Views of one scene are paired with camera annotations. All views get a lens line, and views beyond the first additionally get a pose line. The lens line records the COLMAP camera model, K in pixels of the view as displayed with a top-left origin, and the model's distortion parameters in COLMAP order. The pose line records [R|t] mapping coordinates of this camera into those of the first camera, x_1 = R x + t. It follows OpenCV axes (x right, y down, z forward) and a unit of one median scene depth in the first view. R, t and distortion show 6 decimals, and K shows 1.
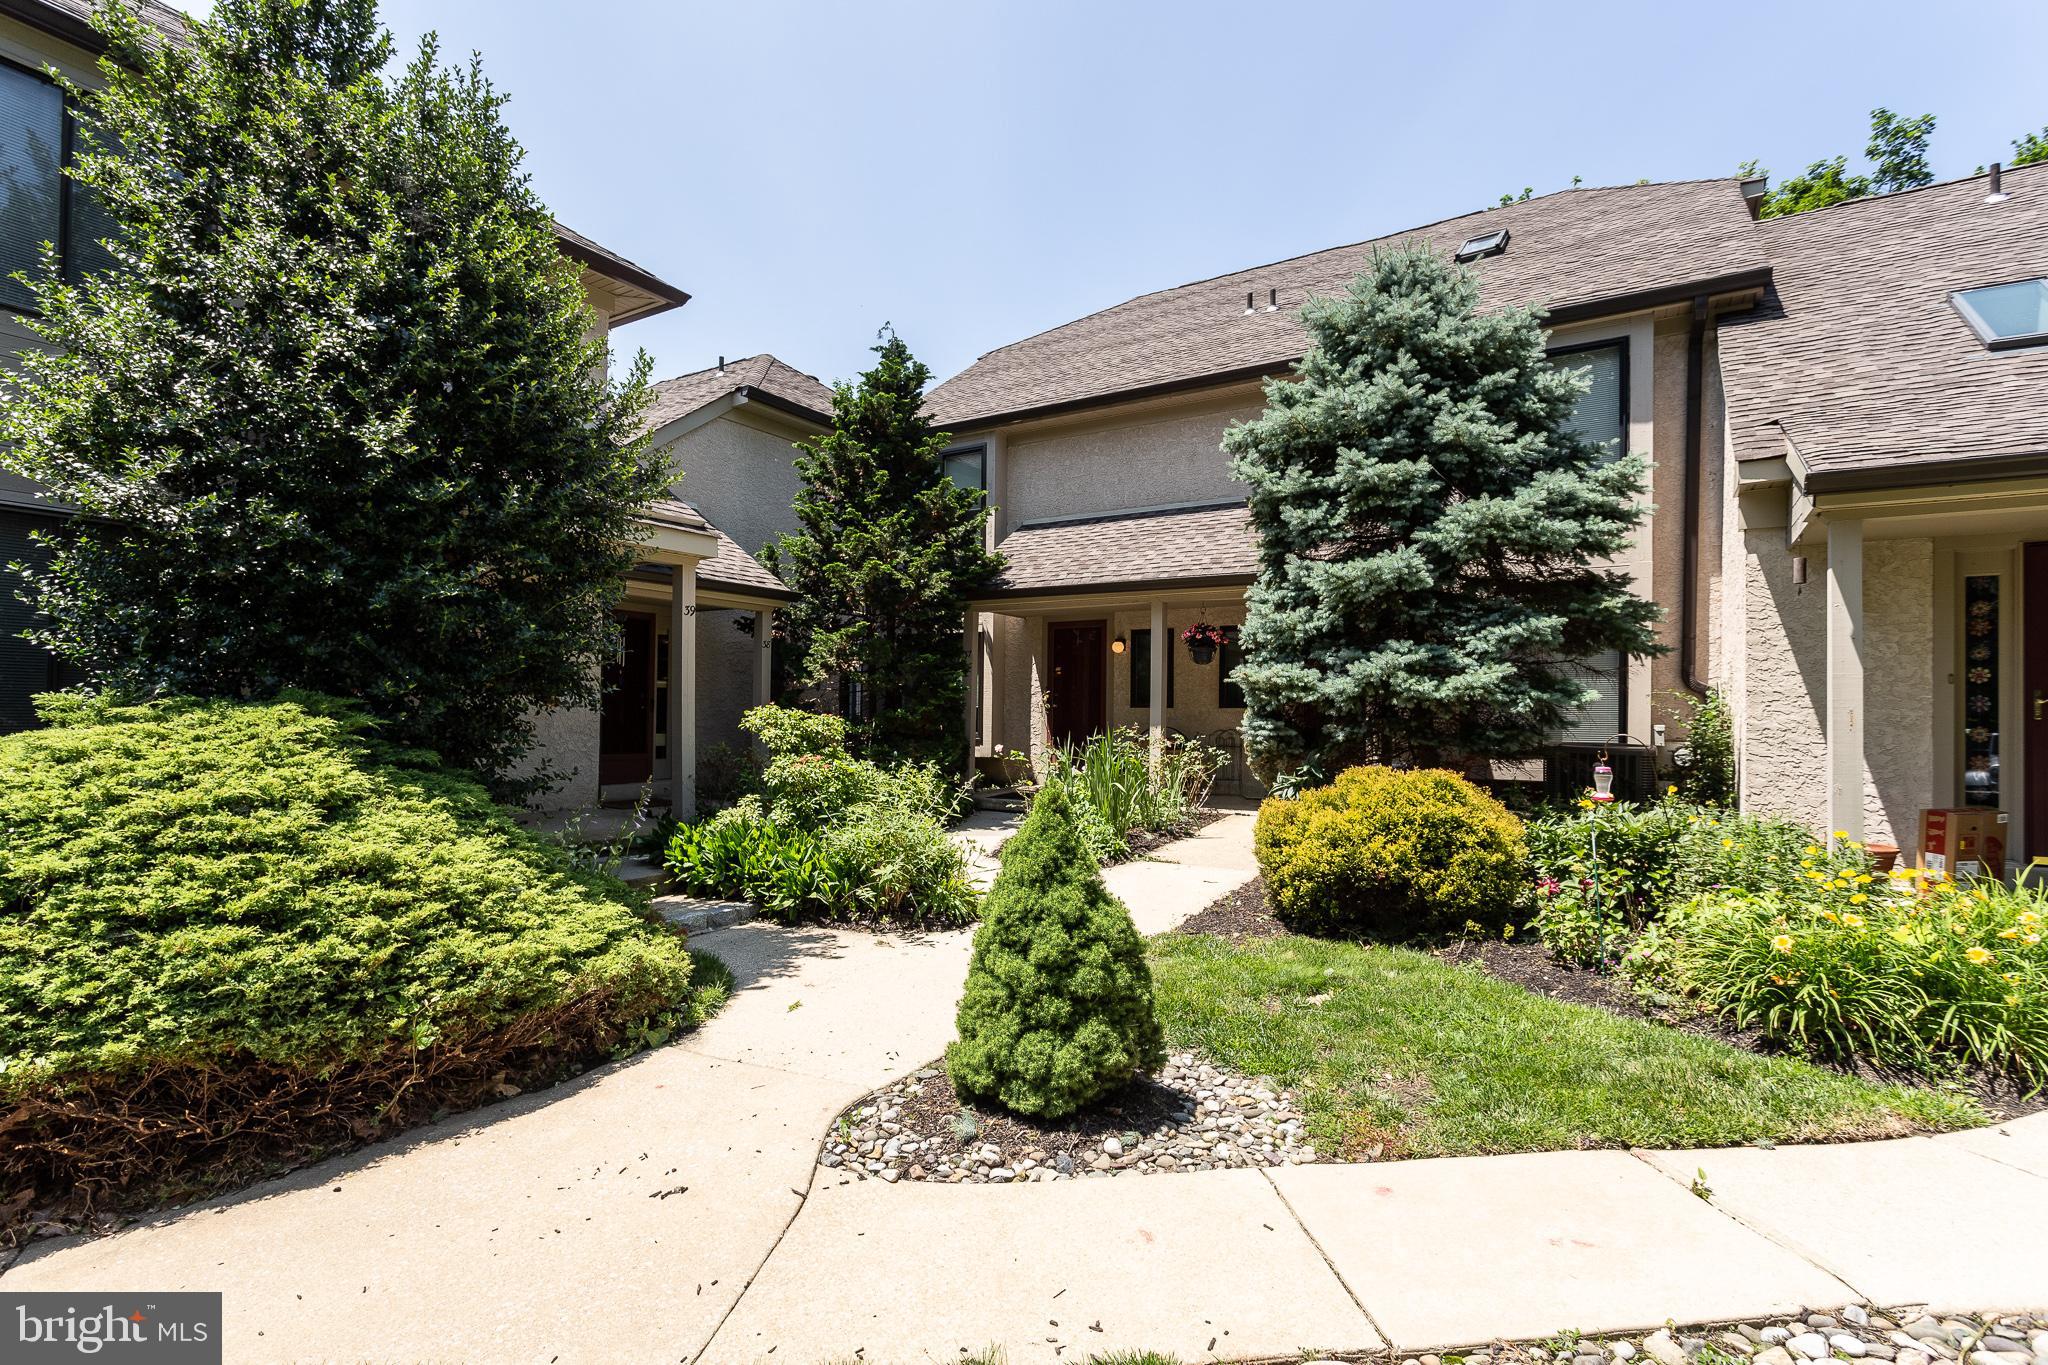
lens RADIAL K [[978.7, 0, 1024.0], [0, 978.7, 682.5], [0, 0, 1]] dist [-0.001352, -0.000150]
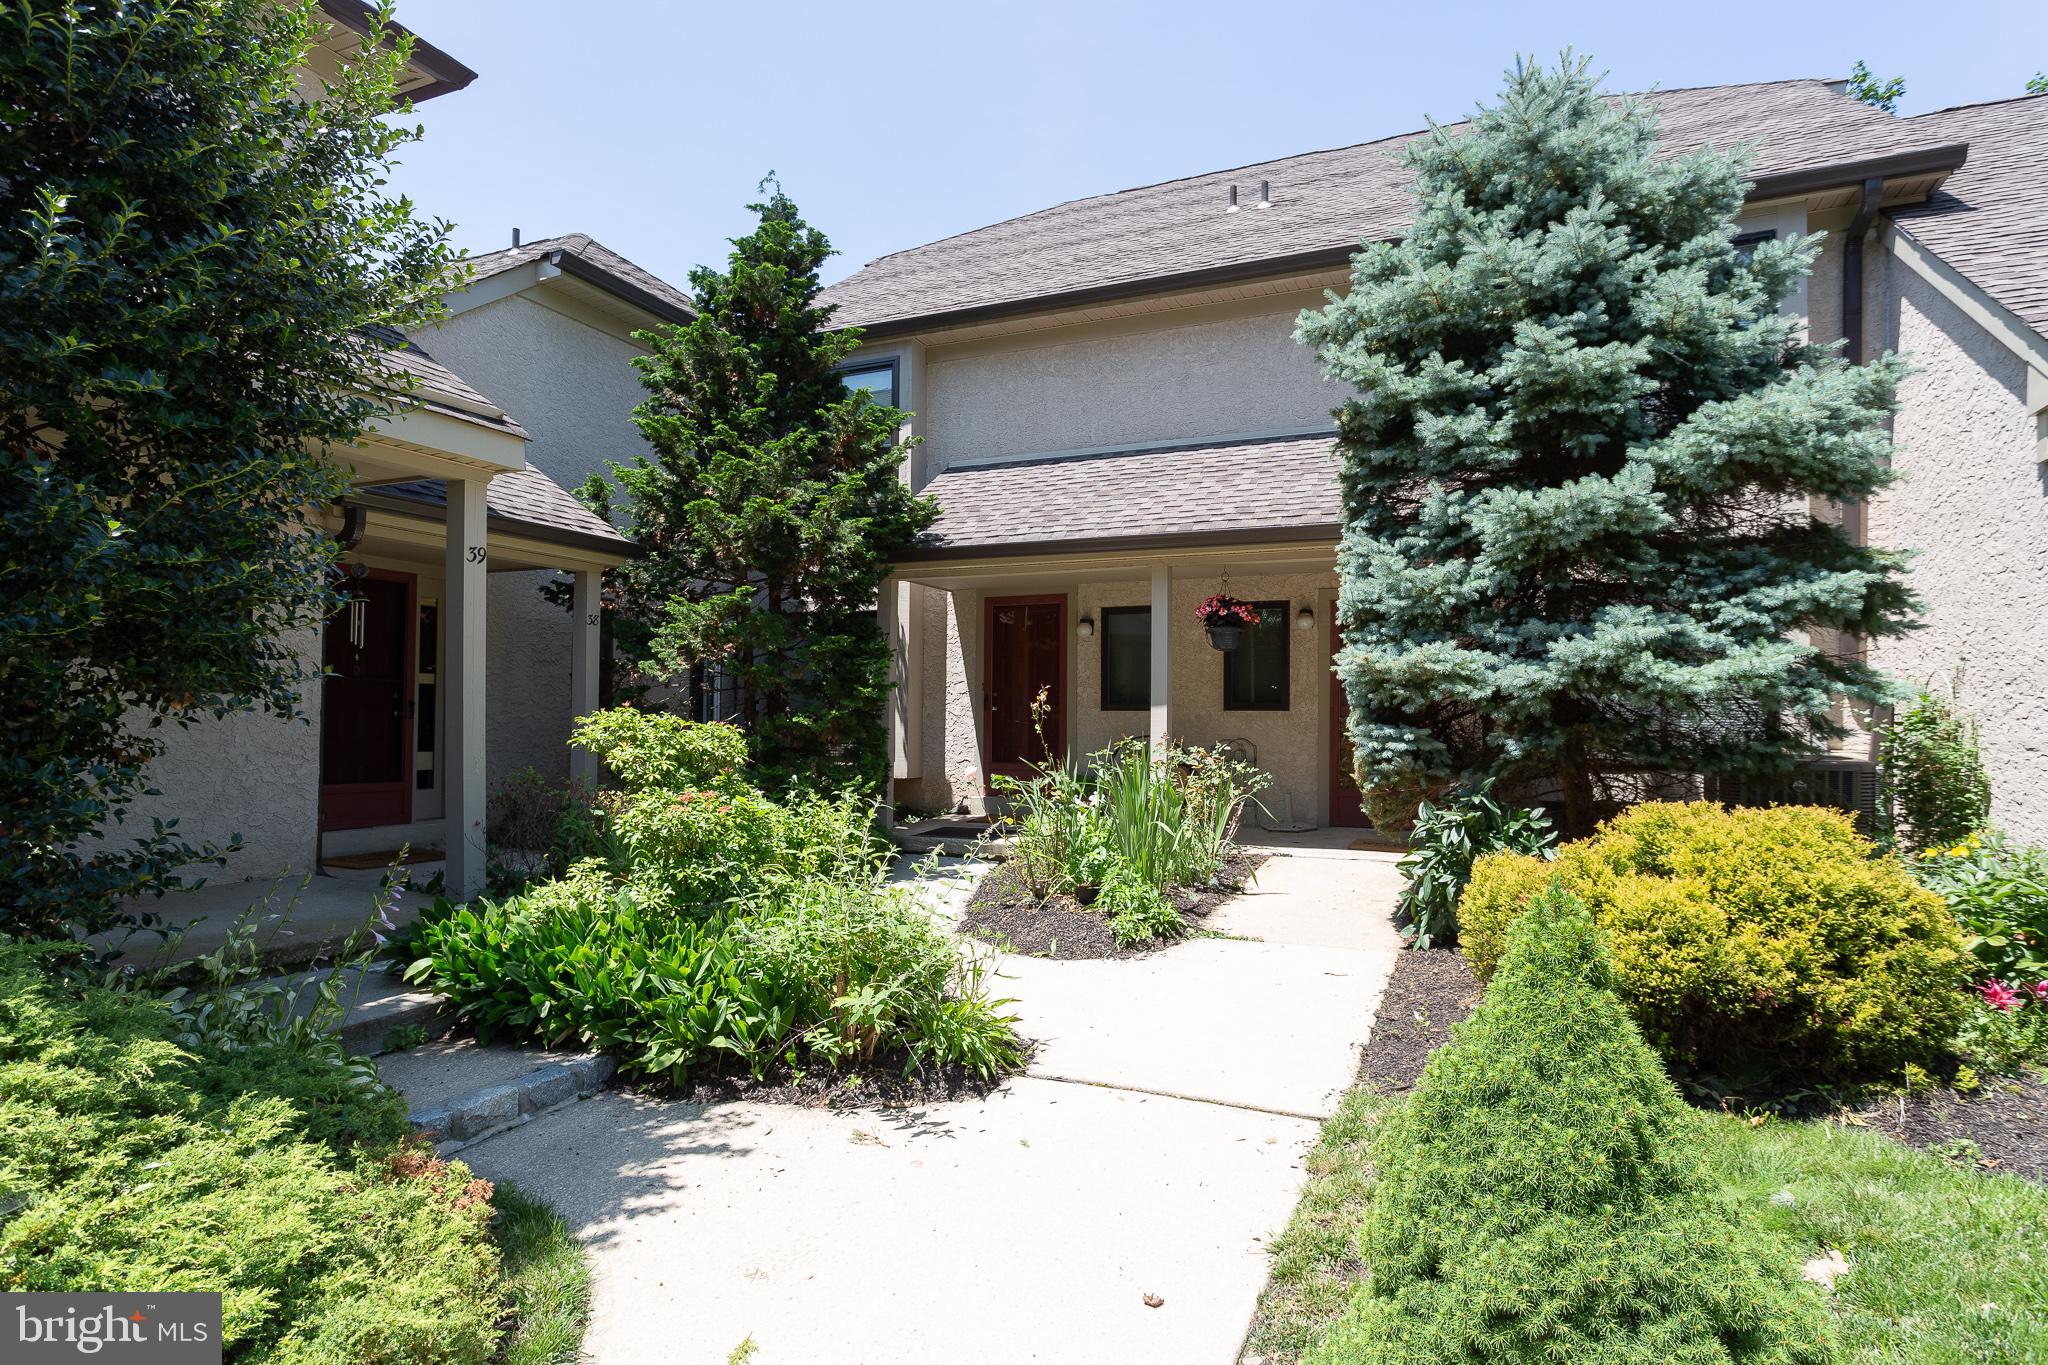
lens RADIAL K [[1031.7, 0, 1024.0], [0, 1031.7, 682.5], [0, 0, 1]] dist [-0.000978, 0.001824]
pose [[0.985141, 0.000933, 0.171744, -0.118593], [-0.000377, 0.999995, -0.003270, 0.009474], [-0.171746, 0.003157, 0.985136, 0.313761]]
